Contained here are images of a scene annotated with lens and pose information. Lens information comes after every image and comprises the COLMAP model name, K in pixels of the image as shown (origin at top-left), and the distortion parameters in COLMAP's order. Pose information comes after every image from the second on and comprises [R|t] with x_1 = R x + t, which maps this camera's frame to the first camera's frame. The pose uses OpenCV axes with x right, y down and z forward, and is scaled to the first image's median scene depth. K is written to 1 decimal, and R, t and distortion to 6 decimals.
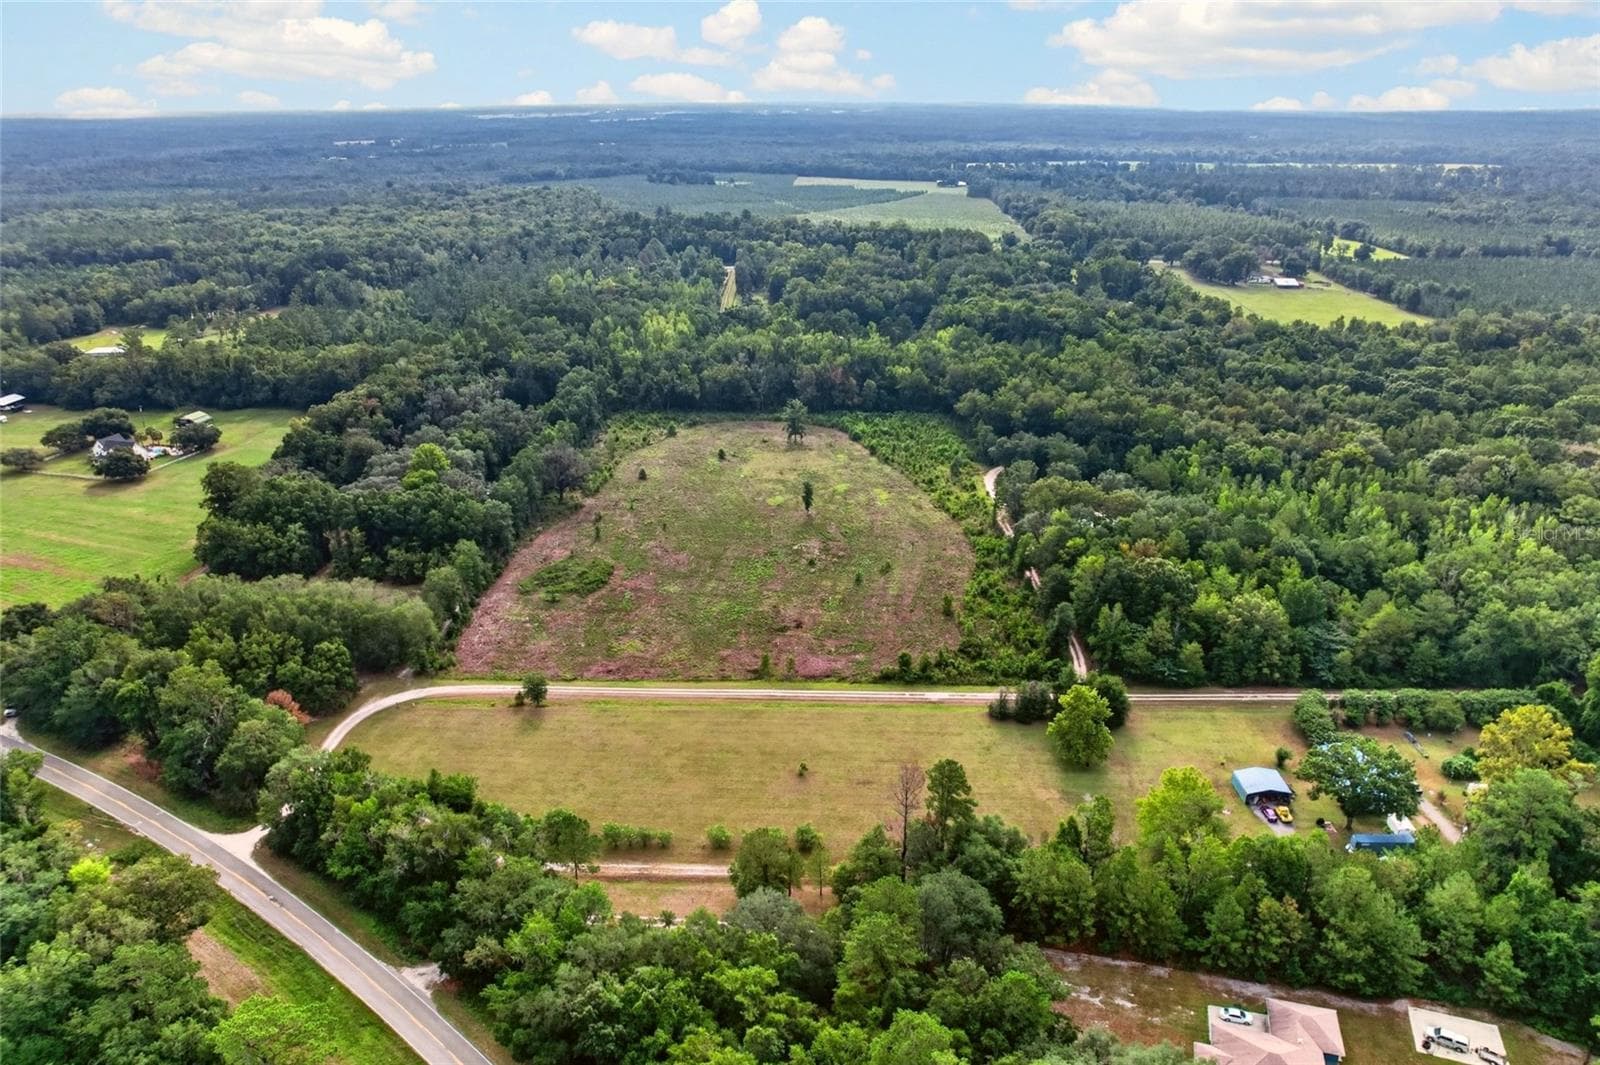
lens RADIAL K [[1116.0, 0, 815.5], [0, 1116.0, 528.2], [0, 0, 1]] dist [-0.085108, 0.064252]
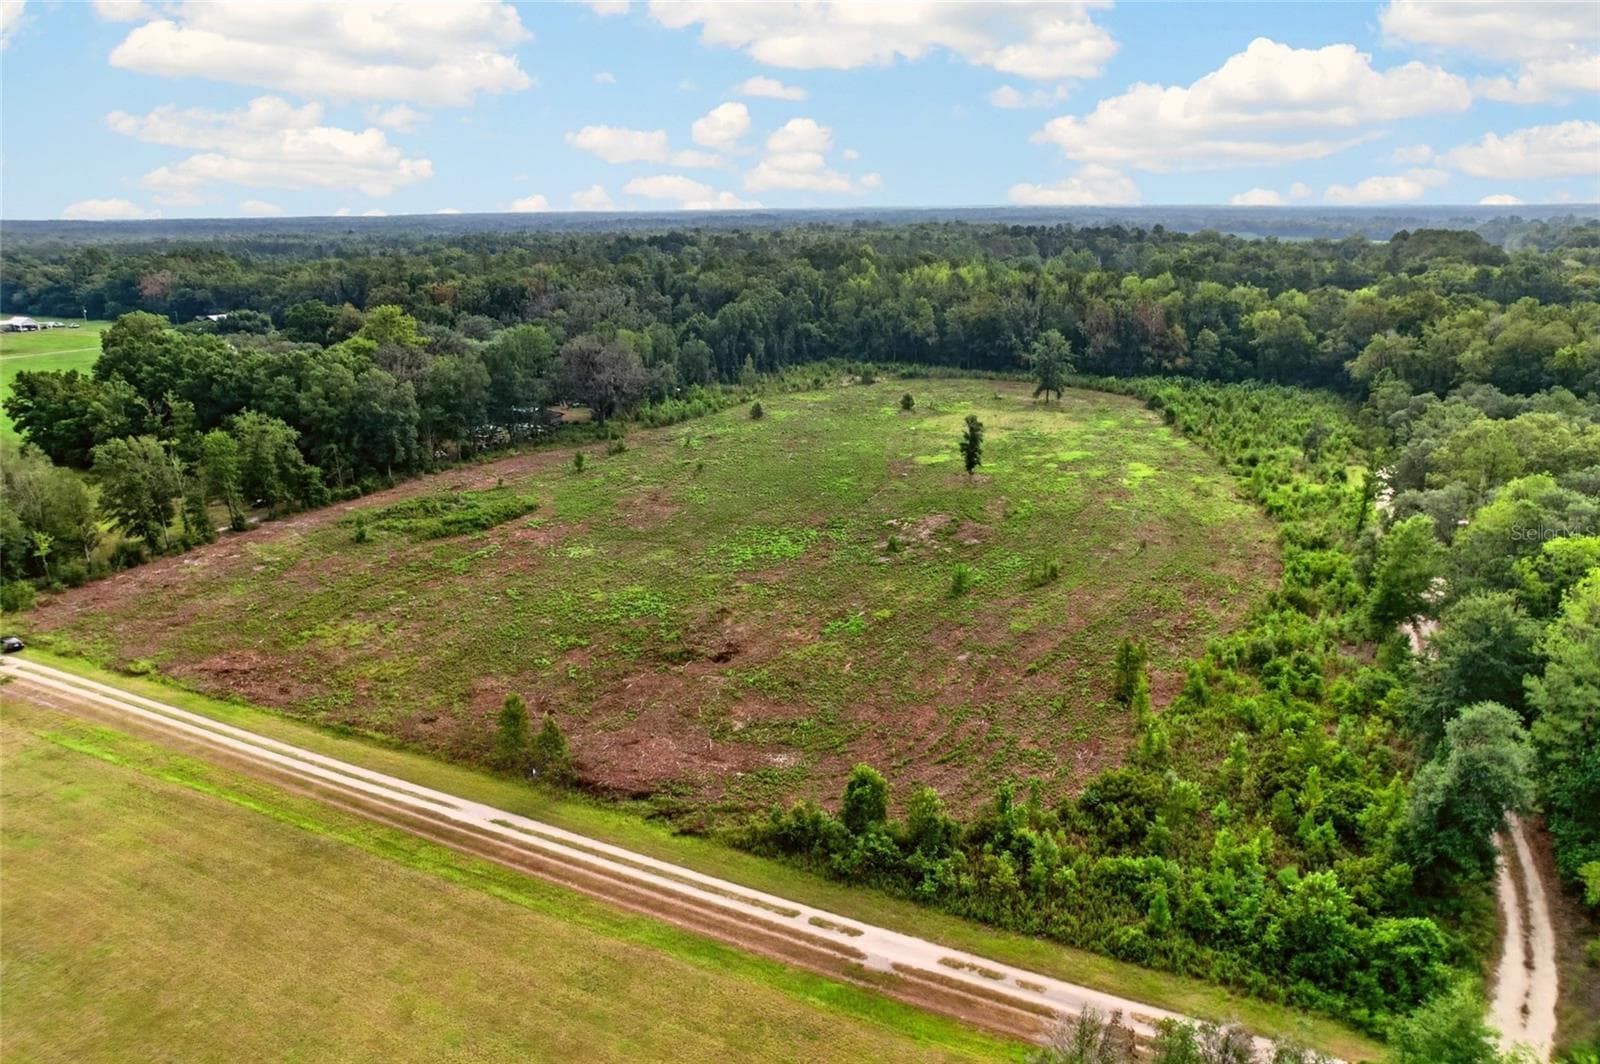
lens RADIAL K [[1094.2, 0, 815.5], [0, 1094.2, 539.5], [0, 0, 1]] dist [-0.089685, 0.075933]
pose [[0.912546, 0.119619, -0.391089, 0.117696], [-0.147960, 0.988057, -0.043035, 0.042705], [0.381270, 0.097137, 0.919346, 0.479782]]
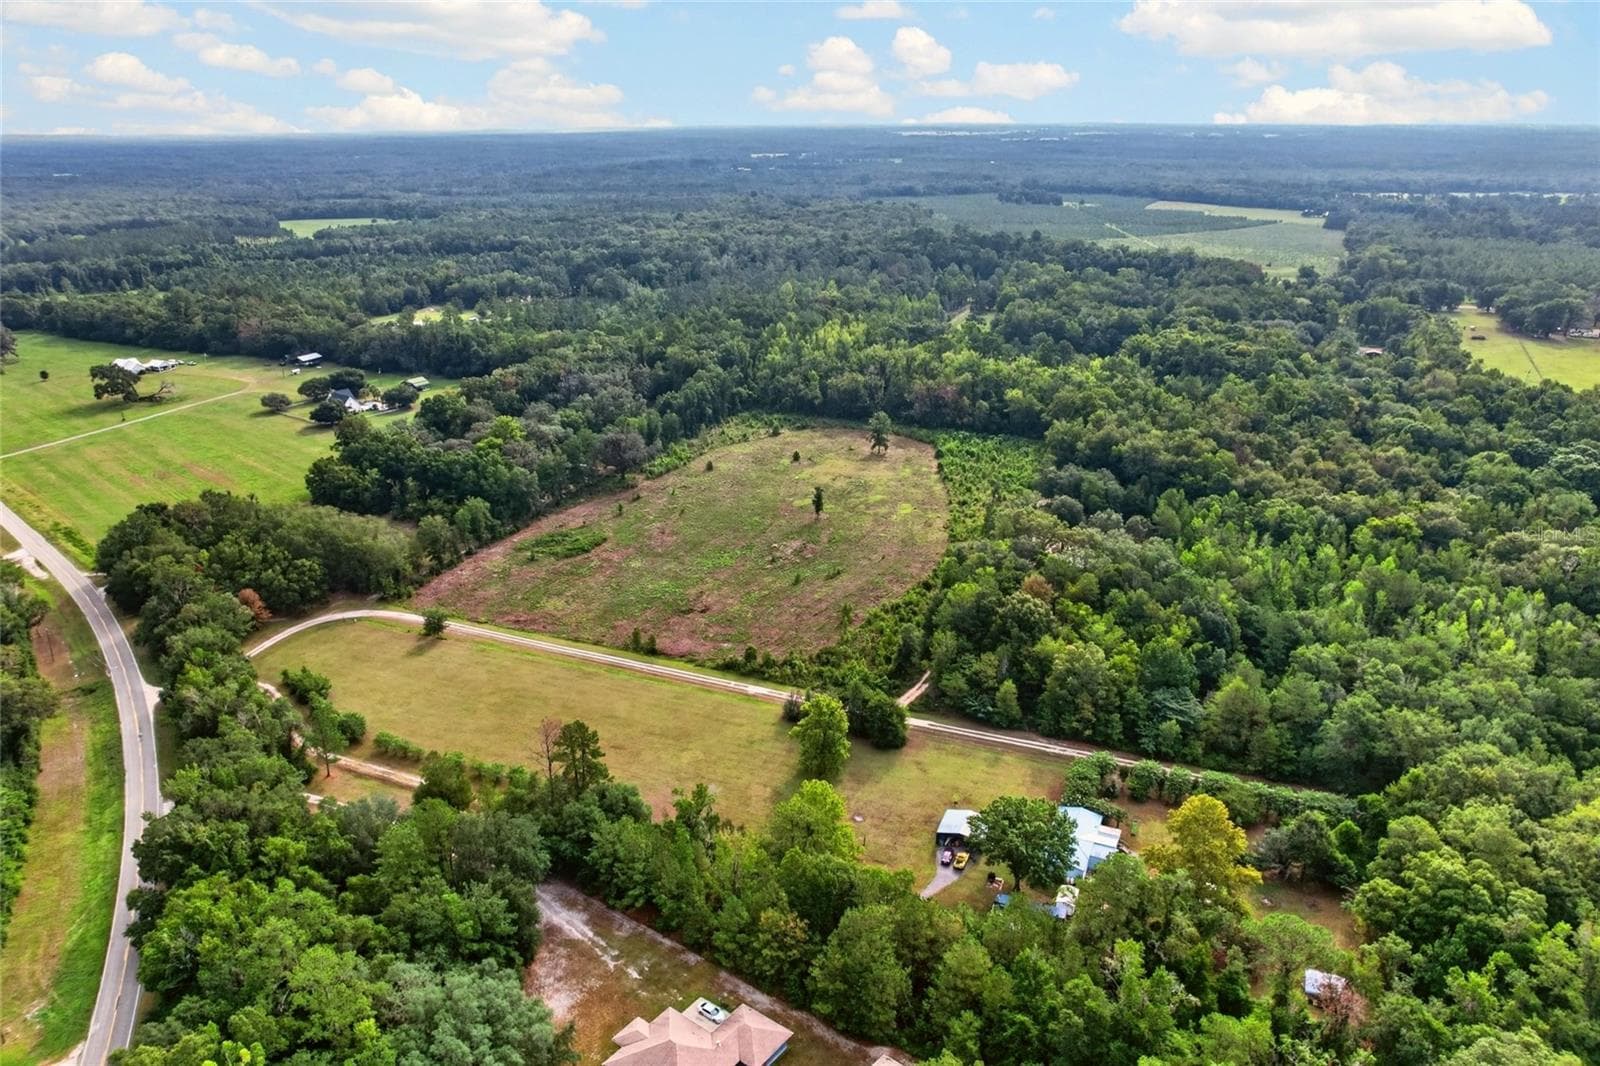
lens RADIAL K [[1127.9, 0, 812.0], [0, 1127.9, 530.2], [0, 0, 1]] dist [-0.095396, 0.090794]
pose [[0.930845, 0.125011, -0.343364, 0.322276], [-0.130875, 0.991380, 0.006143, -0.006486], [0.341172, 0.039220, 0.939182, 0.018623]]
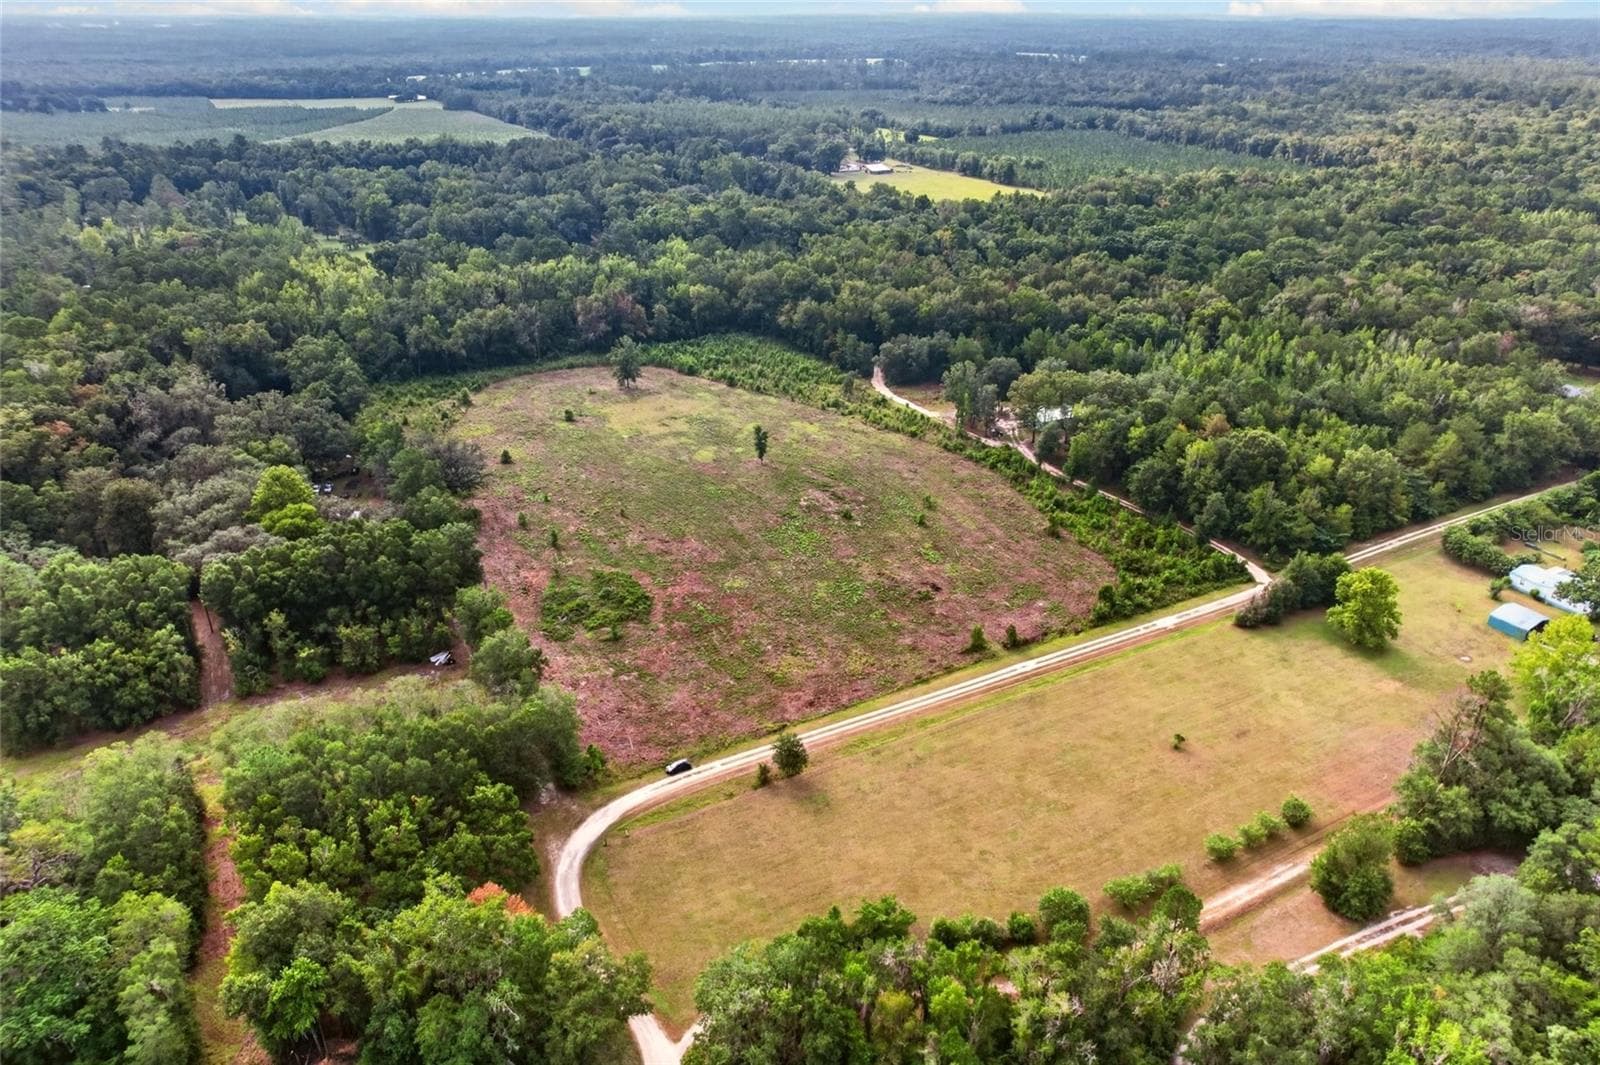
lens RADIAL K [[1127.9, 0, 812.0], [0, 1127.9, 529.7], [0, 0, 1]] dist [-0.095396, 0.090794]
pose [[0.860192, -0.214485, 0.462673, -0.347604], [0.183014, 0.976652, 0.112498, -0.048617], [-0.476000, -0.012094, 0.879362, 0.224898]]
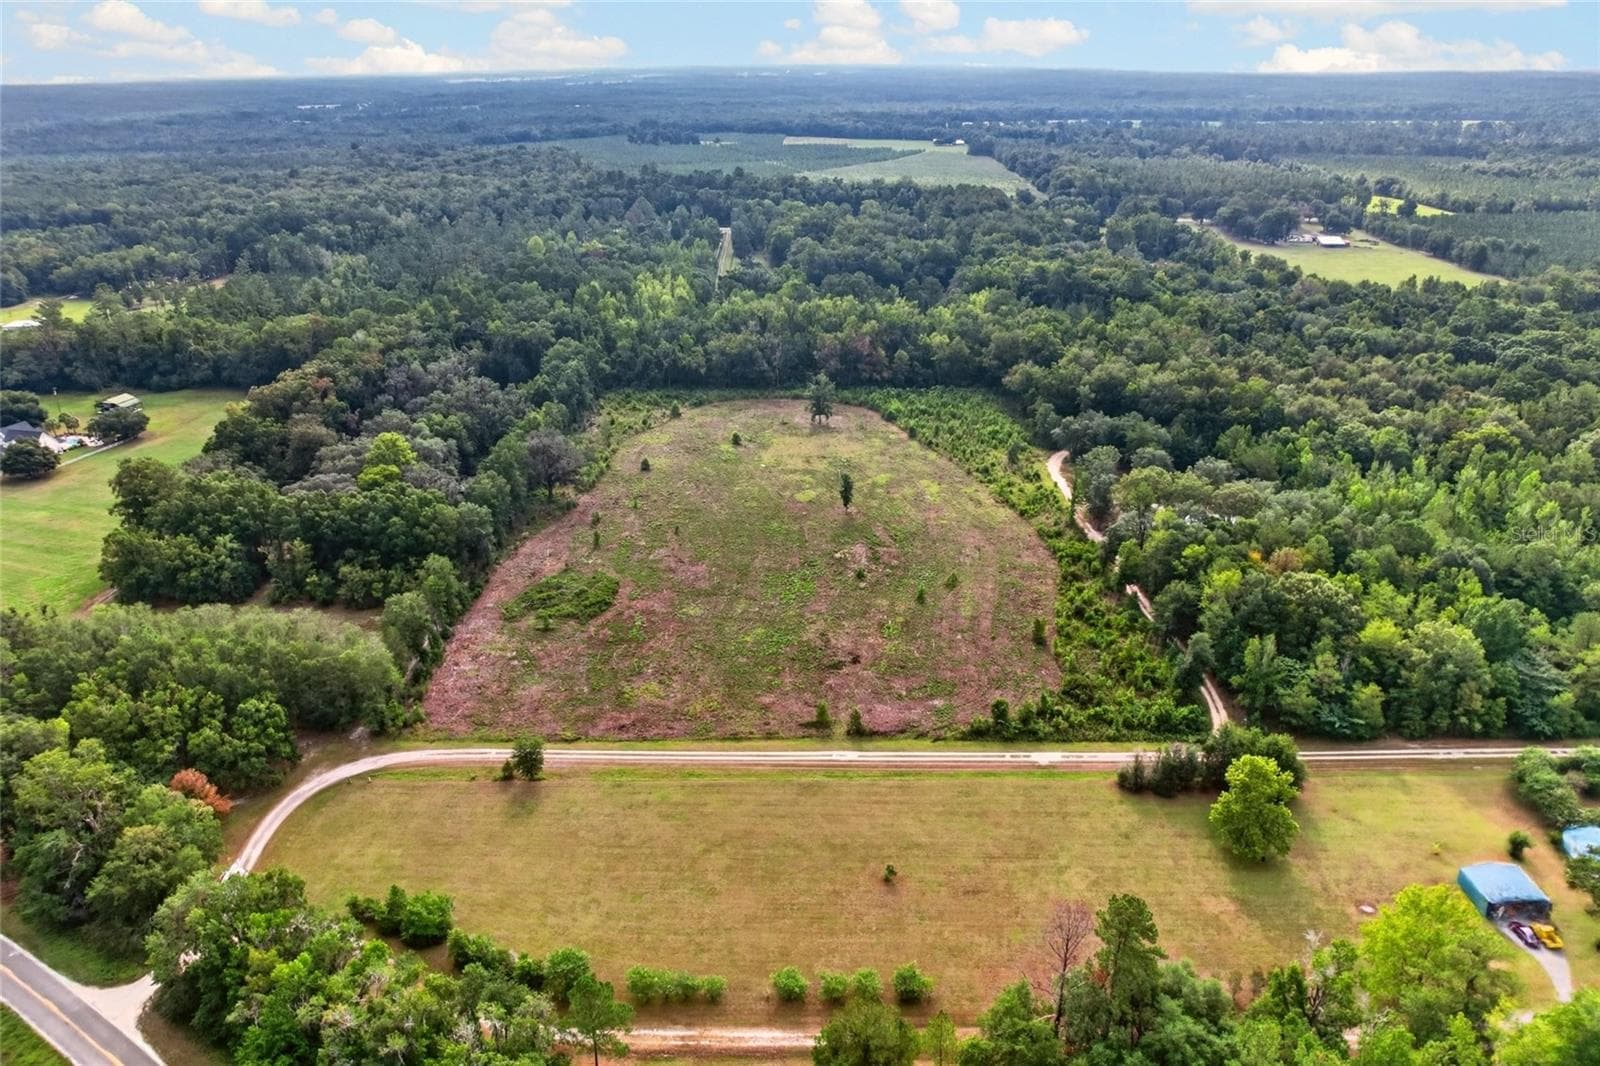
lens RADIAL K [[1127.9, 0, 812.0], [0, 1127.9, 530.2], [0, 0, 1]] dist [-0.095396, 0.090794]
pose [[0.999868, -0.010123, 0.012711, -0.040770], [0.009785, 0.999604, 0.026369, -0.020080], [-0.012973, -0.026241, 0.999571, 0.144509]]
